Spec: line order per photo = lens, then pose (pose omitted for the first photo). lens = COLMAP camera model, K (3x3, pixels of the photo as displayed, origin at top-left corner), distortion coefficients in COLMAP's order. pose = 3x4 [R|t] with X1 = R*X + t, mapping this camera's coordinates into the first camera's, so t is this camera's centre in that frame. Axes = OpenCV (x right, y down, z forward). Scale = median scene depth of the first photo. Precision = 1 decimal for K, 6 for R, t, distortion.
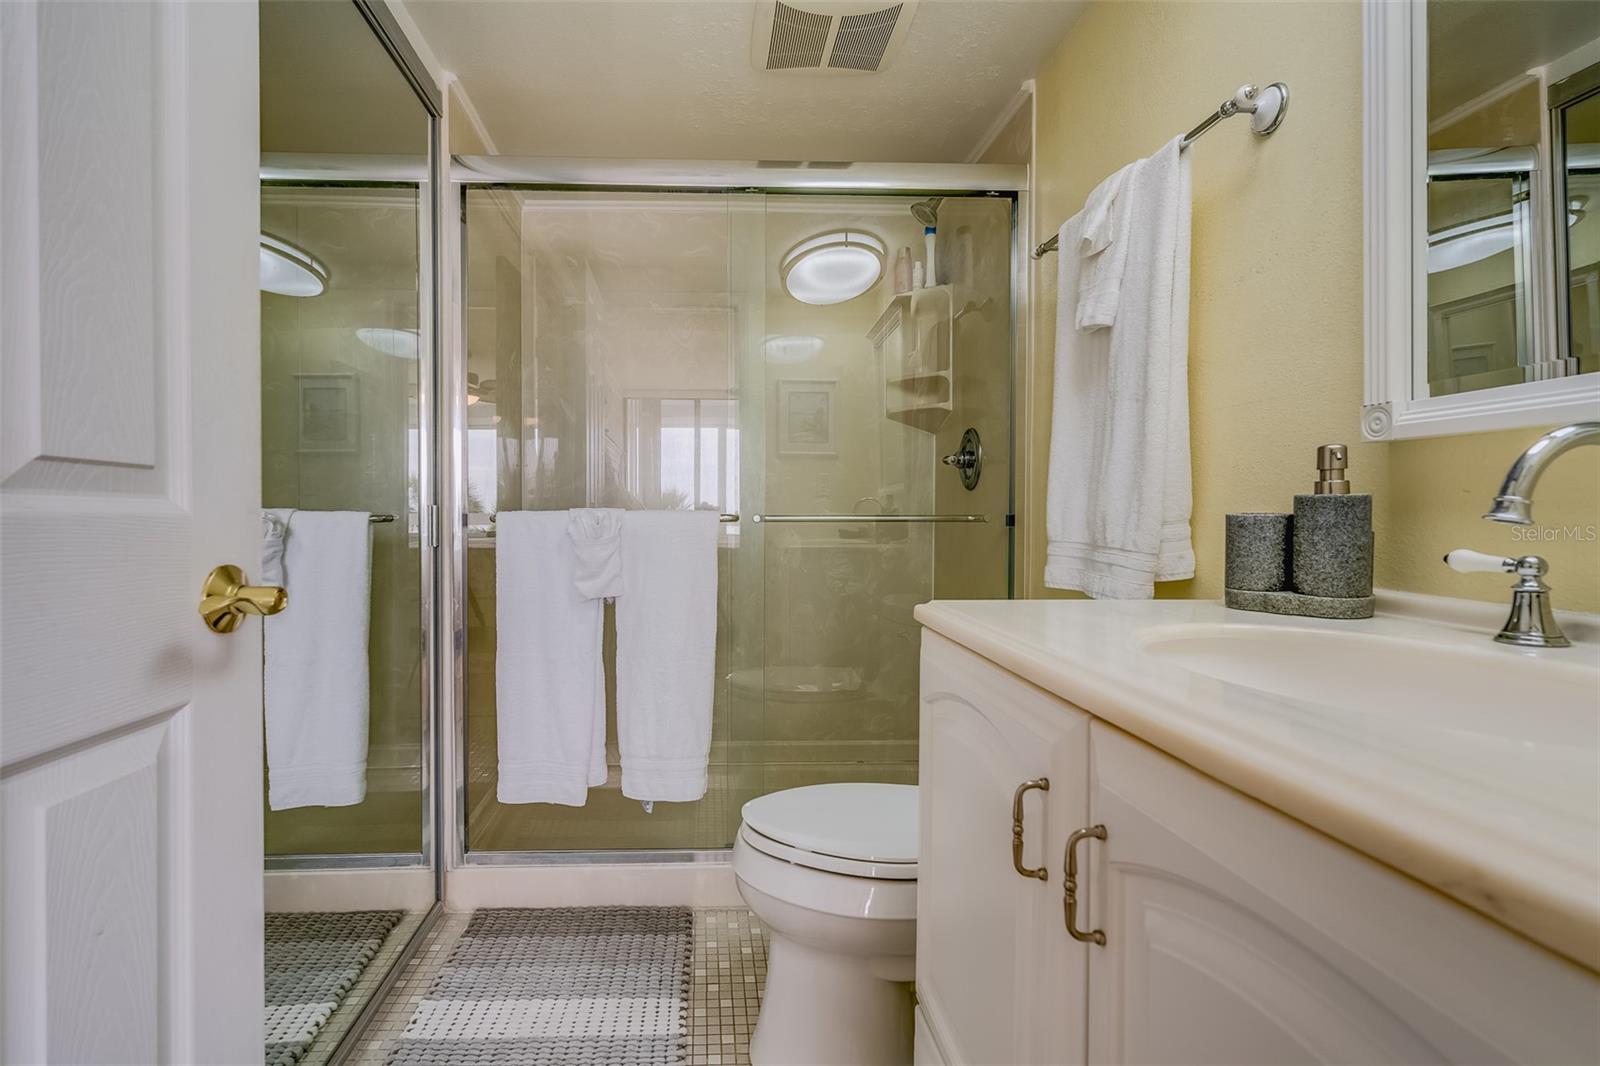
lens RADIAL K [[761.4, 0, 731.9], [0, 761.4, 518.7], [0, 0, 1]] dist [-0.000178, 0.000800]
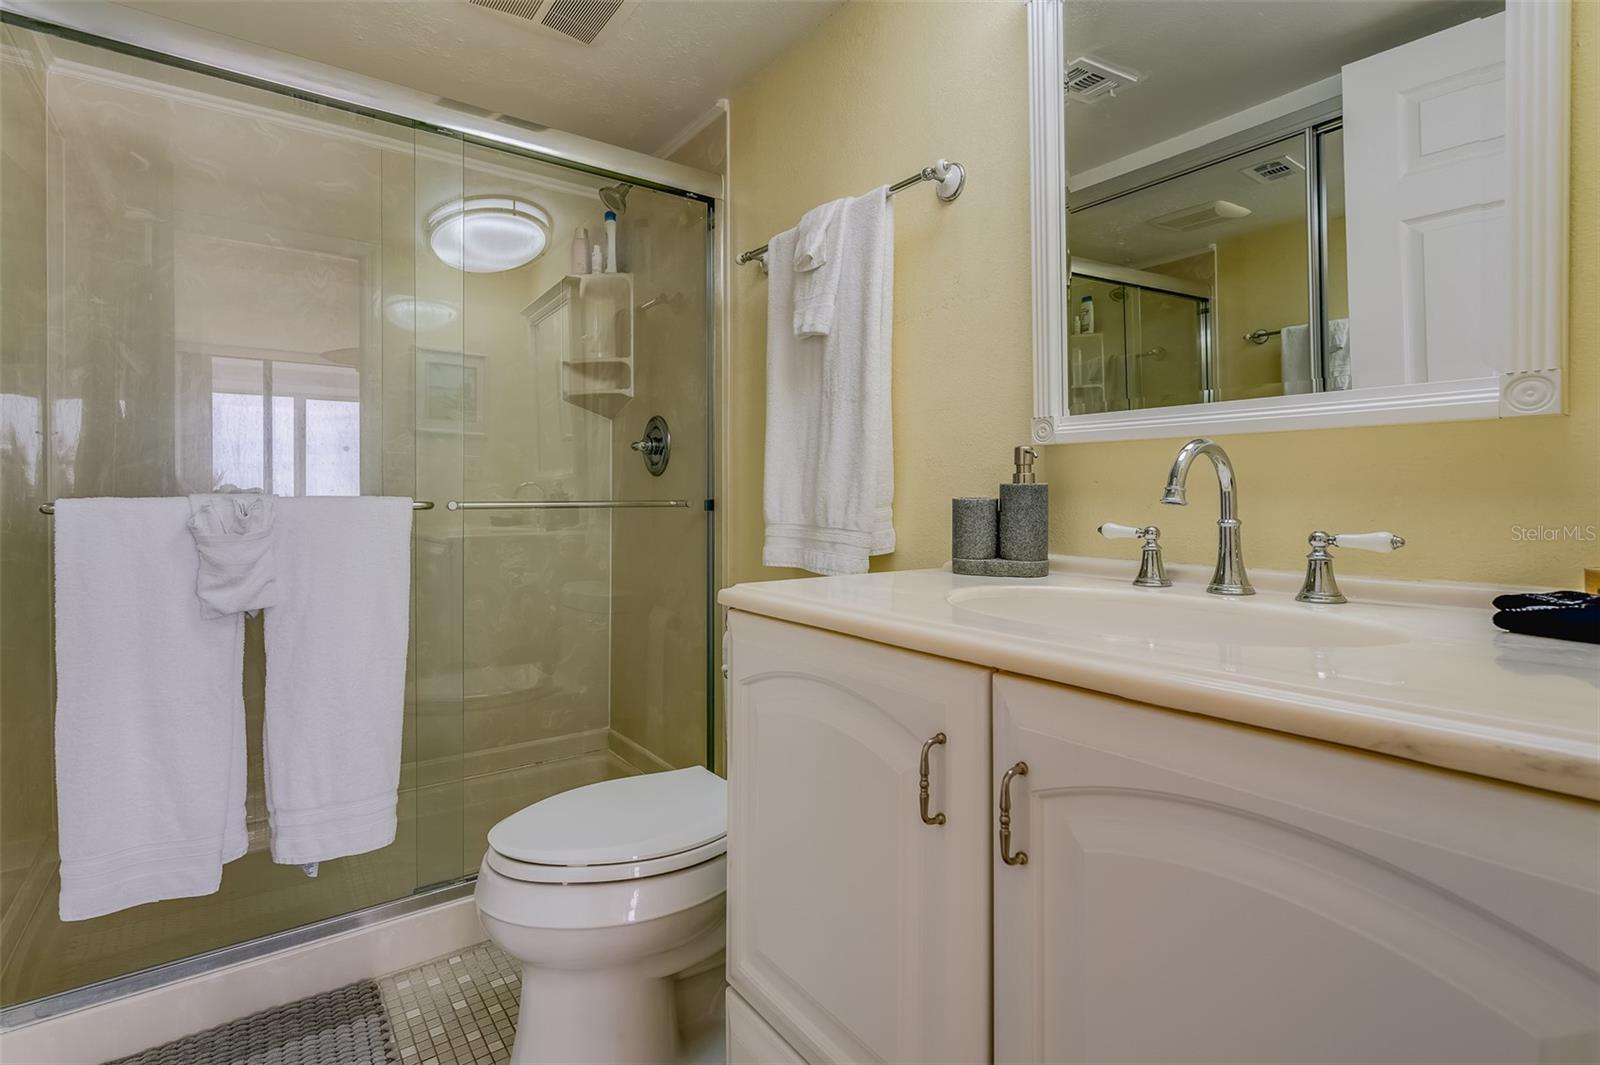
lens RADIAL K [[758.0, 0, 793.4], [0, 758.0, 490.6], [0, 0, 1]] dist [-0.002982, 0.000447]
pose [[0.832219, 0.002271, 0.554442, -0.170654], [0.007324, 0.999859, -0.015088, -0.001576], [-0.554398, 0.016617, 0.832086, 0.077617]]
